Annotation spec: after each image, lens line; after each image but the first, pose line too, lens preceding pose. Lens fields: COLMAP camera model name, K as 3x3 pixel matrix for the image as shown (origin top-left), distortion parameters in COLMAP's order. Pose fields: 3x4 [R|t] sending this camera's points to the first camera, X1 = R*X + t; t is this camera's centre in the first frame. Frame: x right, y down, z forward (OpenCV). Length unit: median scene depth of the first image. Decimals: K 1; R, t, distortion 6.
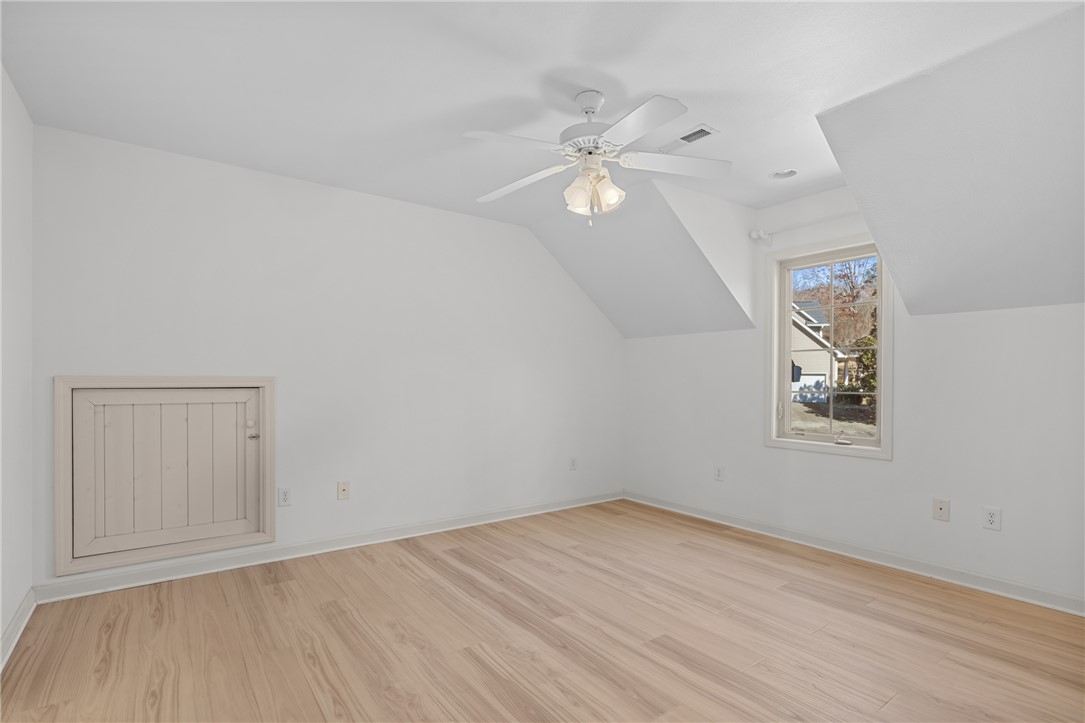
lens RADIAL K [[519.1, 0, 536.3], [0, 519.1, 369.3], [0, 0, 1]] dist [-0.003725, -0.000521]
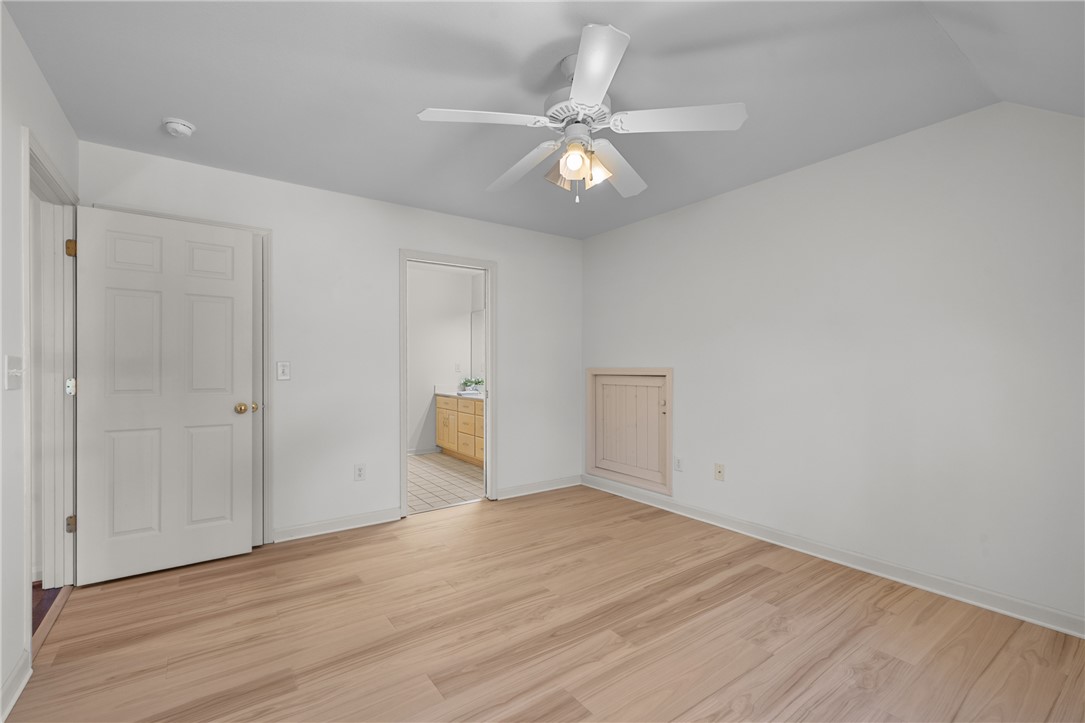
lens RADIAL K [[475.1, 0, 535.9], [0, 475.1, 367.4], [0, 0, 1]] dist [0.003340, 0.000861]
pose [[-0.012452, -0.008339, -0.999888, 0.690167], [0.017290, 0.999814, -0.008554, 0.018629], [0.999773, -0.017395, -0.012306, 0.698394]]
